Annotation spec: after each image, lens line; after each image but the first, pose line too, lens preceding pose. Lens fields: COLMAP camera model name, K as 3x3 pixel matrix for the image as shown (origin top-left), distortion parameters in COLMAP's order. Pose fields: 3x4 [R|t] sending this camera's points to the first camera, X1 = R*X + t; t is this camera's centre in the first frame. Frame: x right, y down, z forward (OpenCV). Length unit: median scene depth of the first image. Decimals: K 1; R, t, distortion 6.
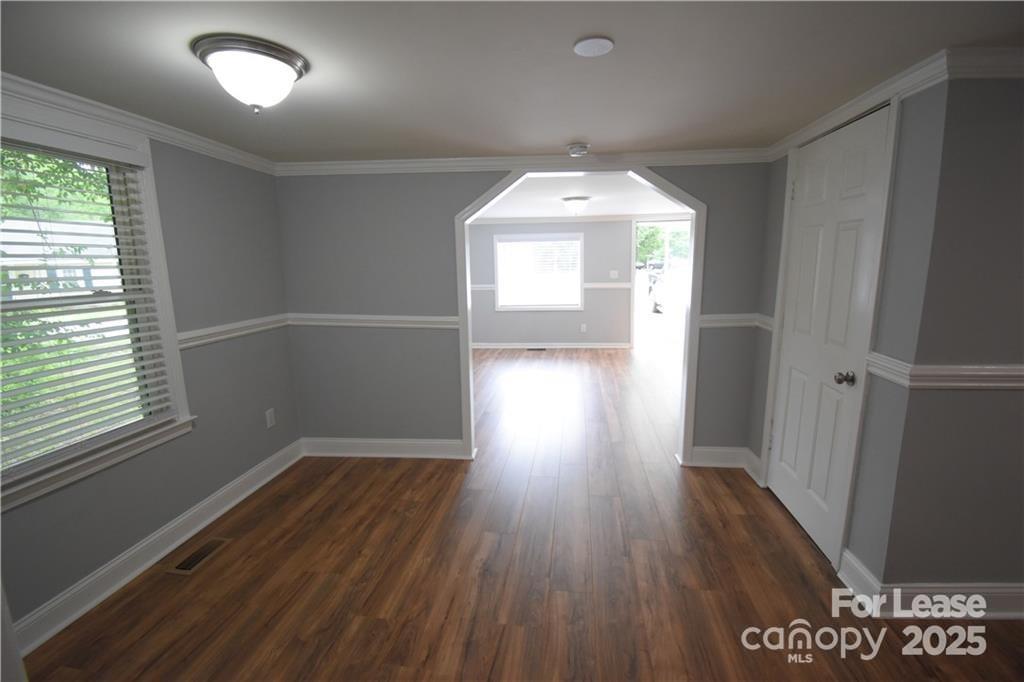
lens RADIAL K [[449.8, 0, 513.1], [0, 449.8, 339.7], [0, 0, 1]] dist [0.019170, -0.025602]
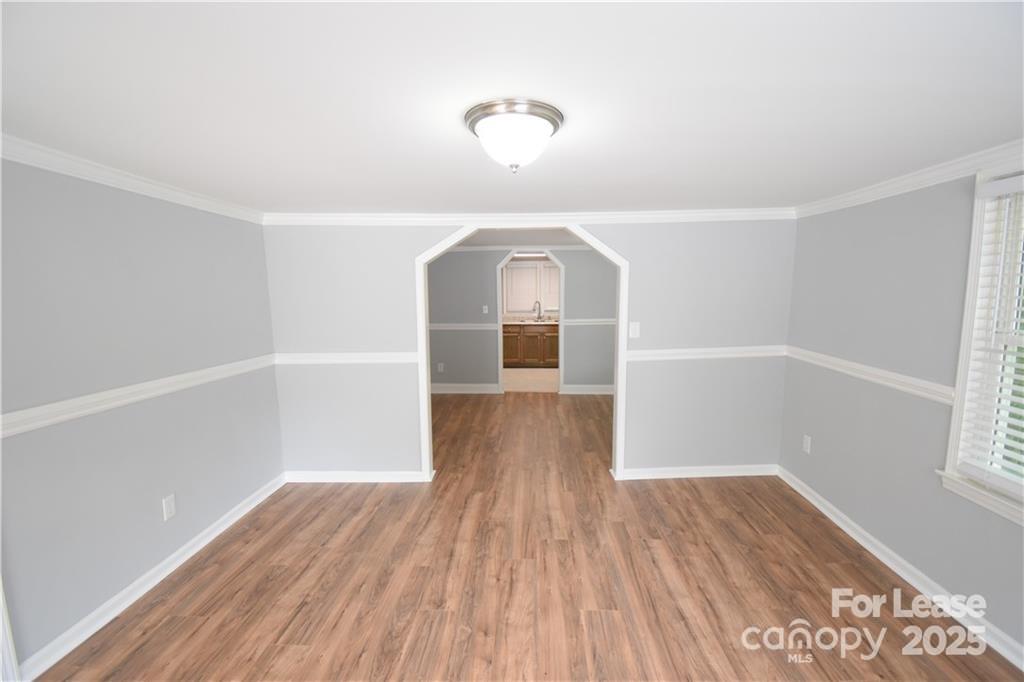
lens RADIAL K [[449.8, 0, 513.1], [0, 449.8, 339.7], [0, 0, 1]] dist [0.019170, -0.025602]
pose [[-0.994953, 0.027601, -0.096467, 0.290472], [-0.000352, 0.960457, 0.278430, -0.422781], [0.100338, 0.277058, -0.955600, 2.227000]]
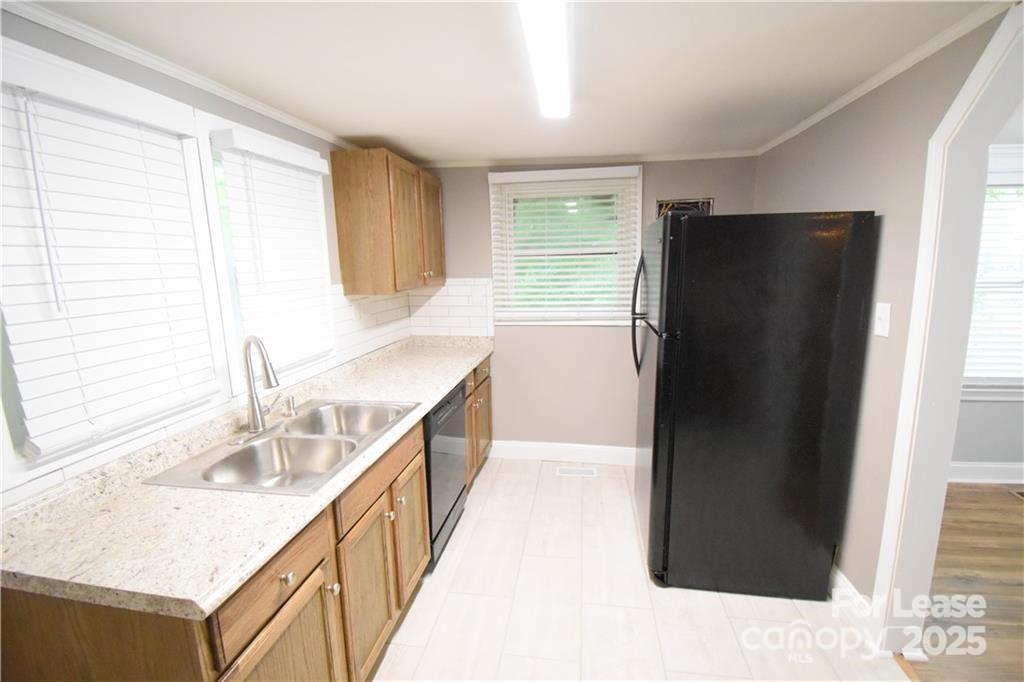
lens RADIAL K [[449.8, 0, 513.1], [0, 449.8, 339.7], [0, 0, 1]] dist [0.019170, -0.025602]
pose [[-0.037627, 0.176001, -0.983671, 0.353307], [-0.135067, 0.974439, 0.179516, 0.031099], [0.990122, 0.139617, -0.012893, -0.365861]]
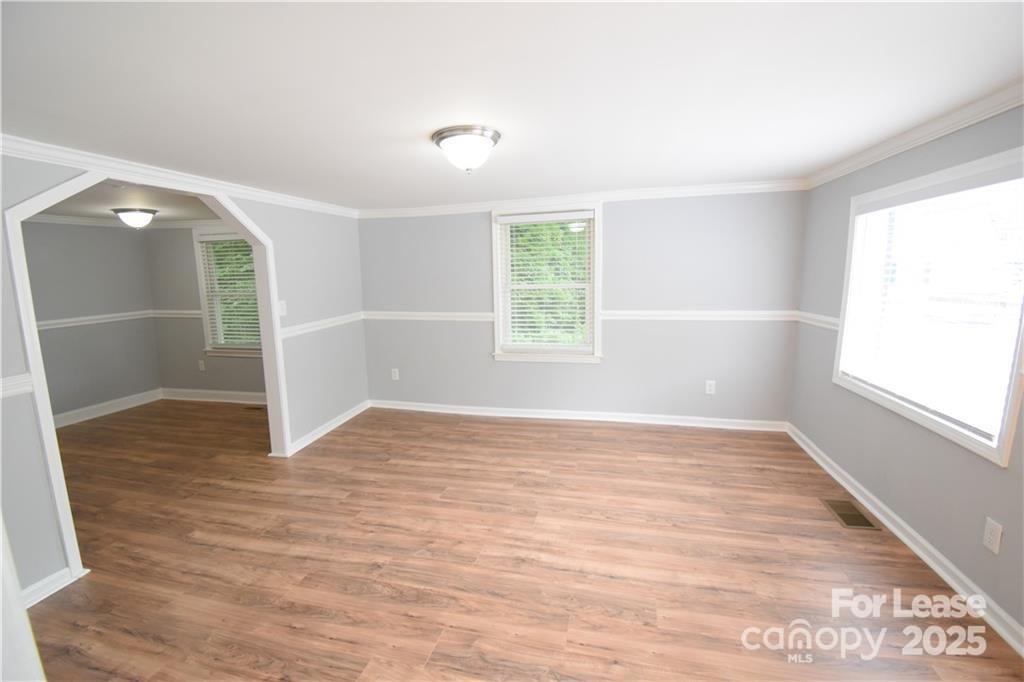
lens RADIAL K [[449.8, 0, 513.1], [0, 449.8, 339.7], [0, 0, 1]] dist [0.019170, -0.025602]
pose [[-0.116176, 0.158318, -0.980530, 1.011294], [-0.140458, 0.974675, 0.174015, -0.335145], [0.983247, 0.157939, -0.090997, 1.860509]]
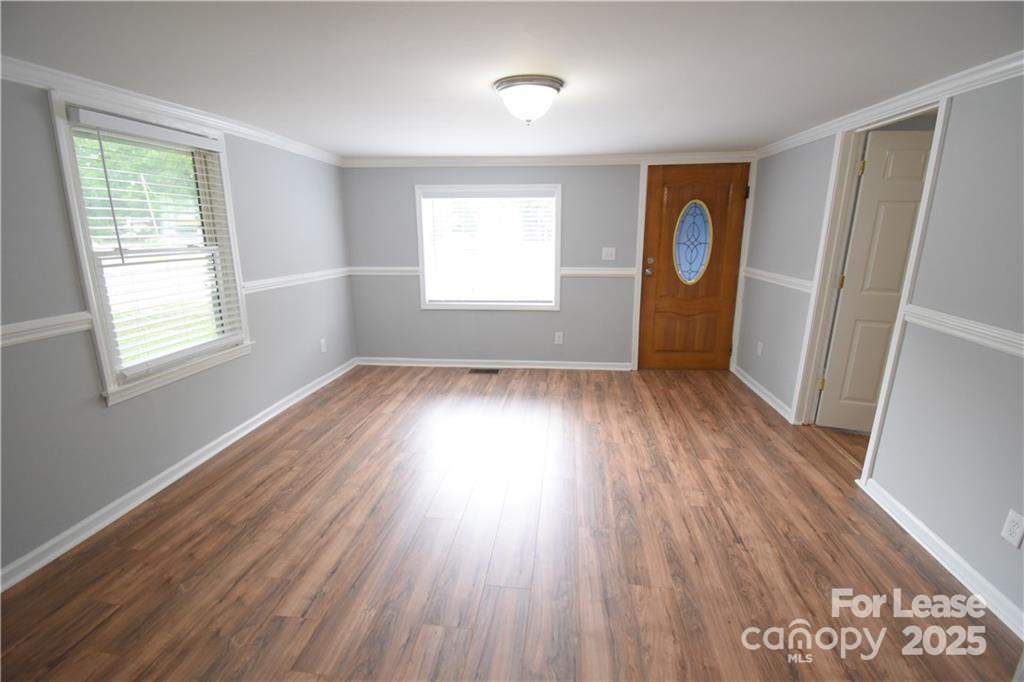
lens RADIAL K [[449.8, 0, 513.1], [0, 449.8, 339.7], [0, 0, 1]] dist [0.019170, -0.025602]
pose [[0.999774, 0.009091, 0.019218, 0.198153], [-0.010342, 0.997763, 0.066042, -0.160693], [-0.018575, -0.066226, 0.997632, 0.911373]]
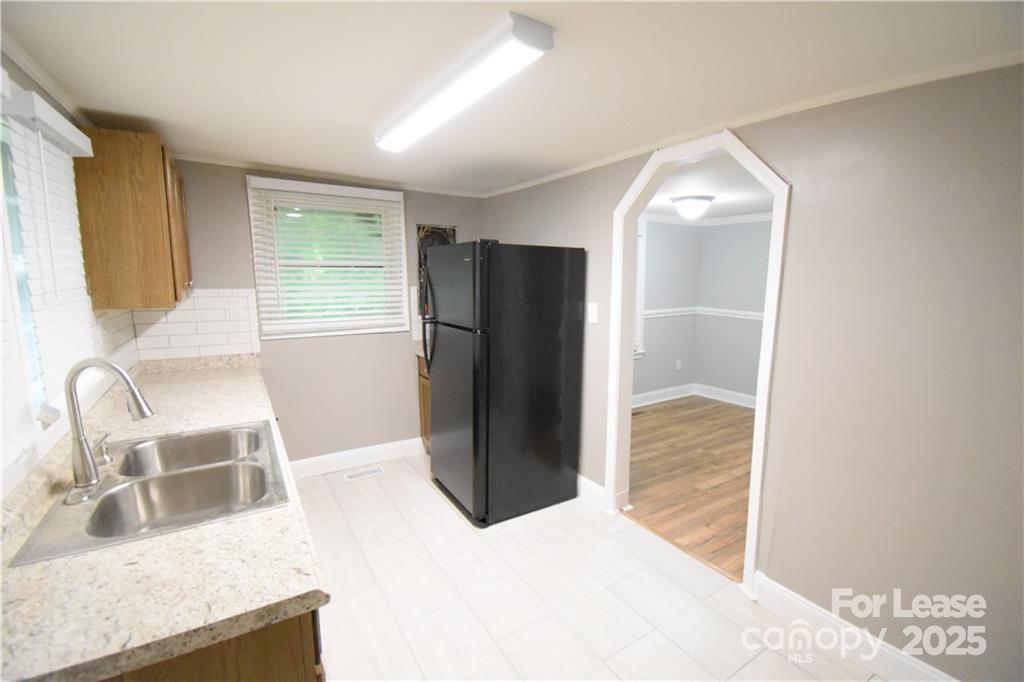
lens RADIAL K [[449.8, 0, 513.1], [0, 449.8, 339.7], [0, 0, 1]] dist [0.019170, -0.025602]
pose [[0.632291, 0.122146, -0.765042, 0.401695], [-0.130151, 0.990206, 0.050529, 0.075144], [0.763721, 0.067622, 0.641995, -0.653464]]
